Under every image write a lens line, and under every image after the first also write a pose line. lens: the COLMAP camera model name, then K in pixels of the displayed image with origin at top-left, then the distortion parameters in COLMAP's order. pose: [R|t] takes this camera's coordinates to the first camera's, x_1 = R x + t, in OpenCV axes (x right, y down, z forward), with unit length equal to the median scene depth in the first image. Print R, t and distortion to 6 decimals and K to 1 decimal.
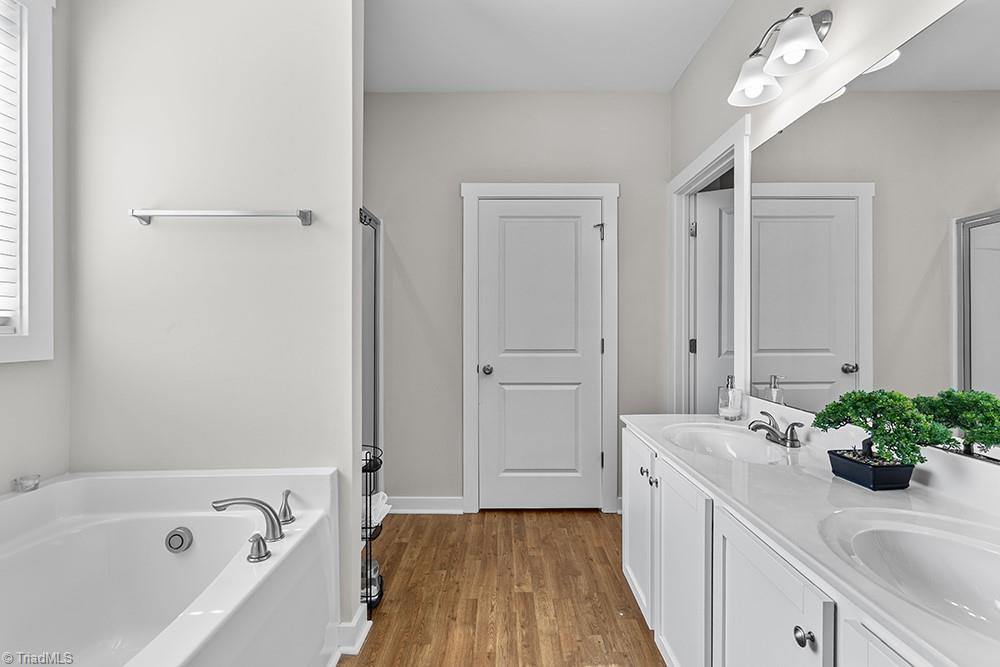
lens RADIAL K [[469.8, 0, 496.5], [0, 469.8, 320.1], [0, 0, 1]] dist [0.004186, -0.000332]
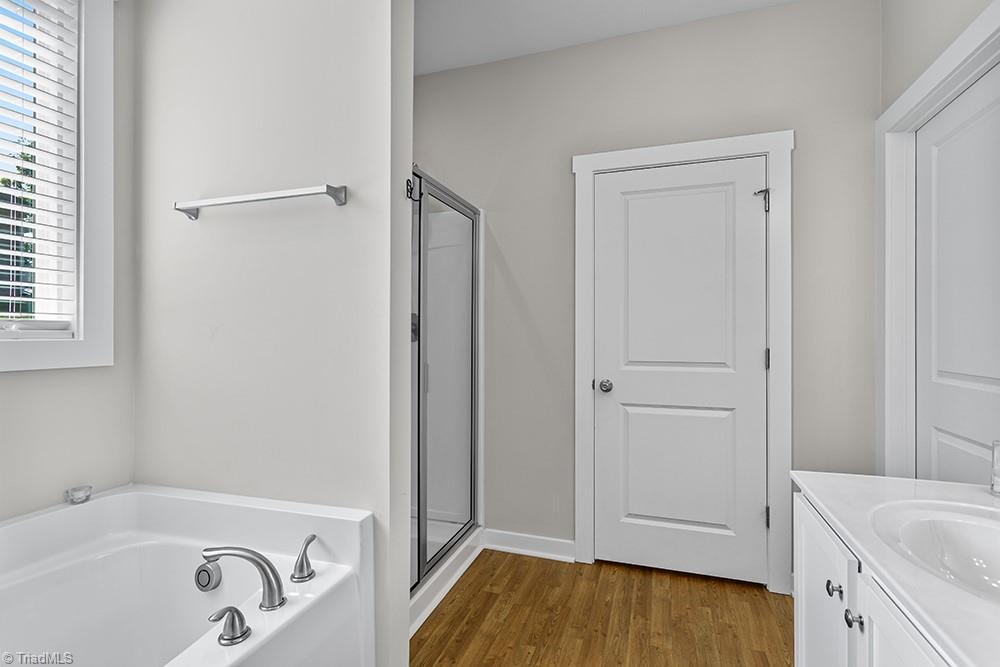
lens RADIAL K [[469.8, 0, 501.1], [0, 469.8, 327.3], [0, 0, 1]] dist [0.004186, -0.000332]
pose [[0.950638, -0.003047, -0.310286, 0.078450], [0.003734, 0.999992, 0.001619, 0.005378], [0.310278, -0.002697, 0.950642, 0.240910]]
